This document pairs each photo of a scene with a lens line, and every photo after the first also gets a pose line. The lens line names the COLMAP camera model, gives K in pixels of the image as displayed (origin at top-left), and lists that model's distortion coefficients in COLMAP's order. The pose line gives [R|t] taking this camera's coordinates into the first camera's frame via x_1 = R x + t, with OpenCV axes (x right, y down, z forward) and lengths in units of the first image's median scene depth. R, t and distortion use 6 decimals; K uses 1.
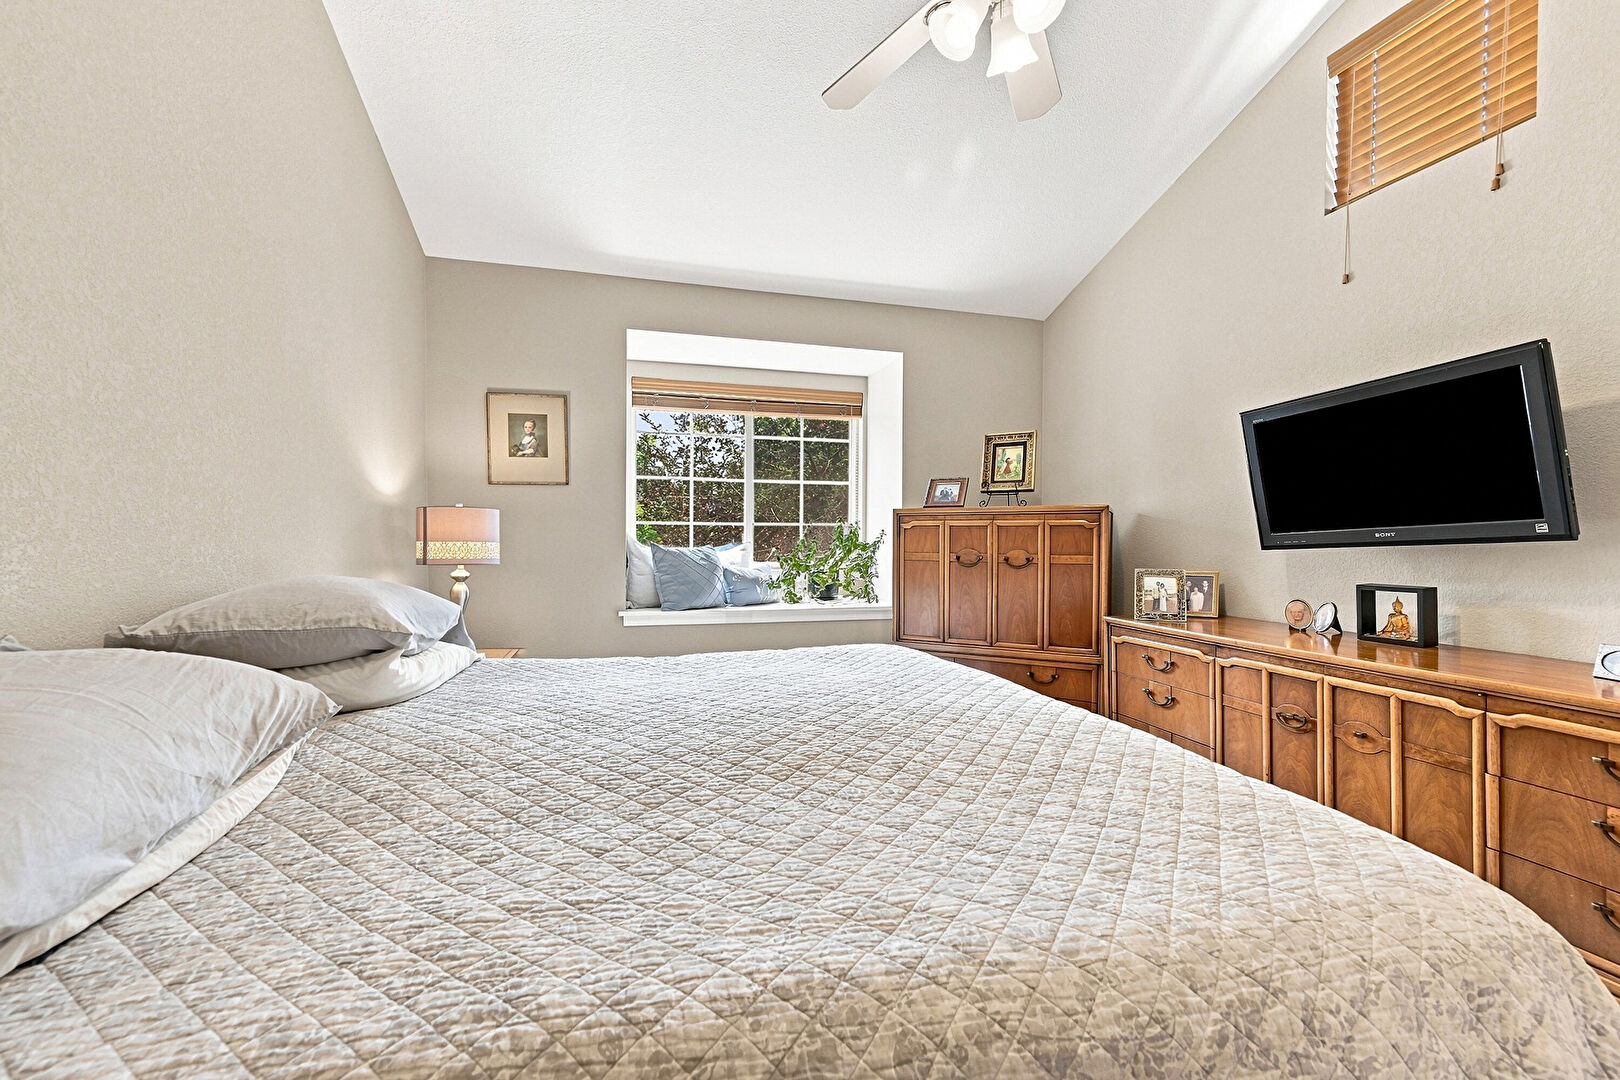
lens RADIAL K [[645.9, 0, 806.1], [0, 645.9, 541.6], [0, 0, 1]] dist [0.000797, 0.000083]
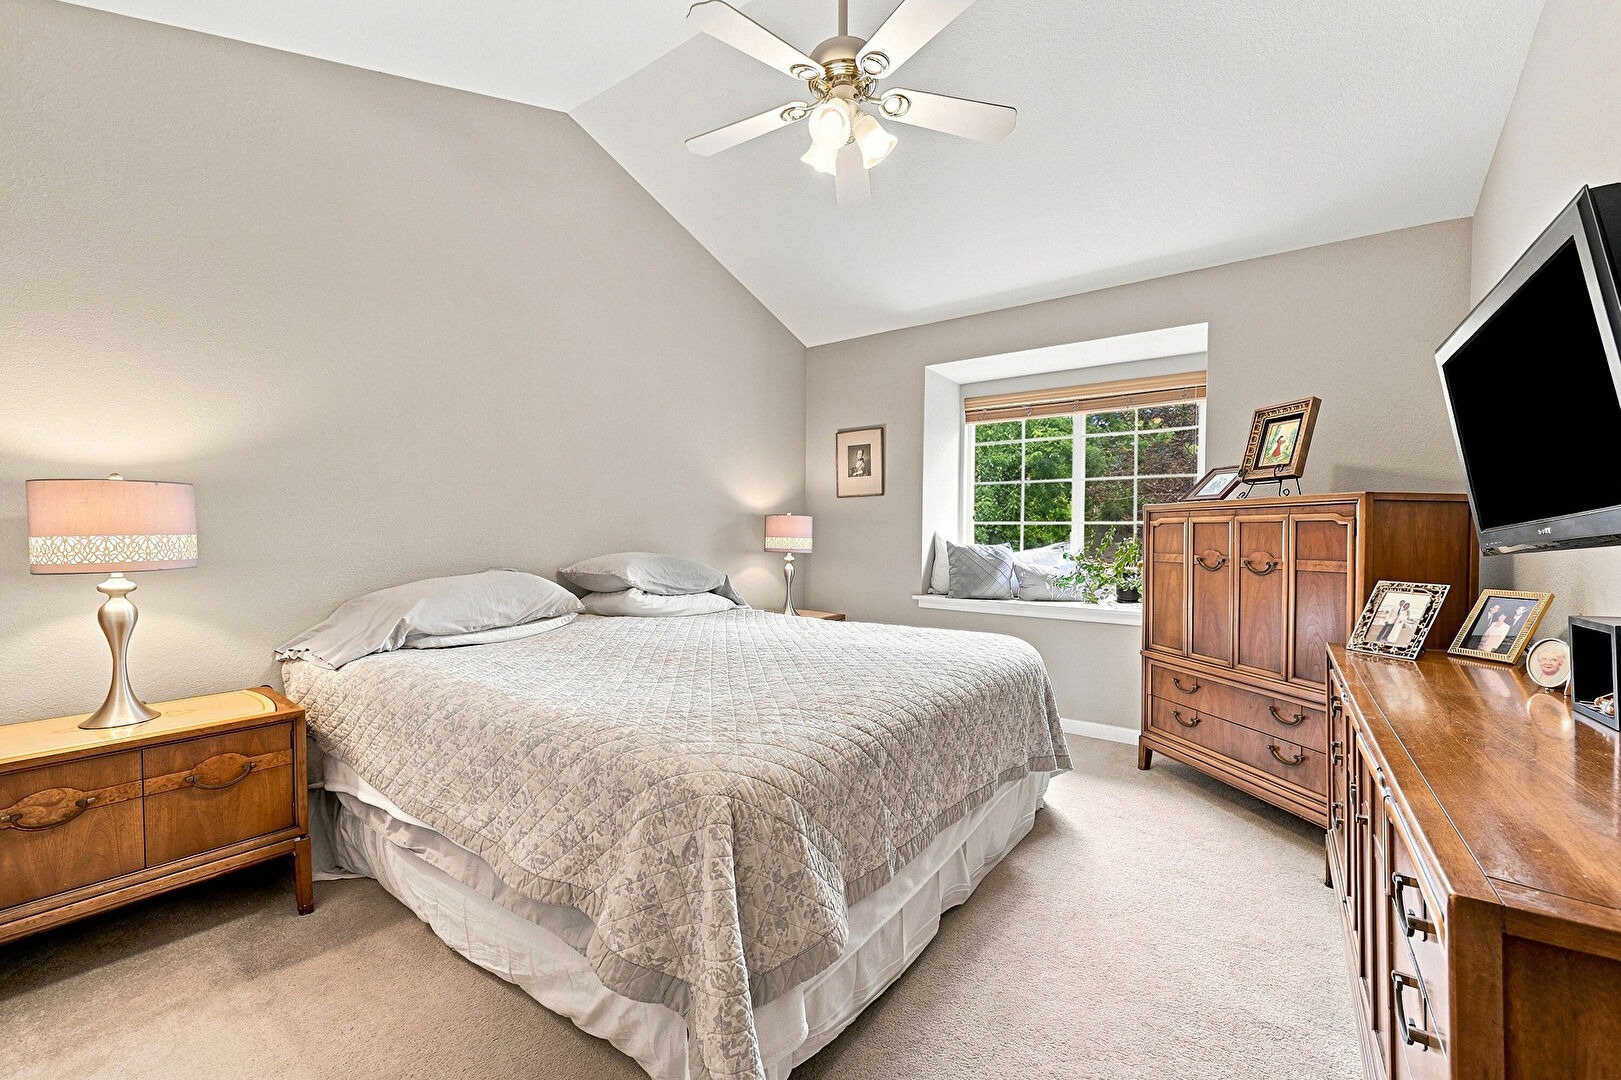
lens RADIAL K [[646.3, 0, 806.6], [0, 646.3, 541.6], [0, 0, 1]] dist [0.000797, 0.000083]
pose [[0.633081, 0.009697, -0.774025, 0.555517], [-0.009822, 0.999942, 0.004494, 0.001532], [0.774023, 0.004757, 0.633139, 0.051376]]
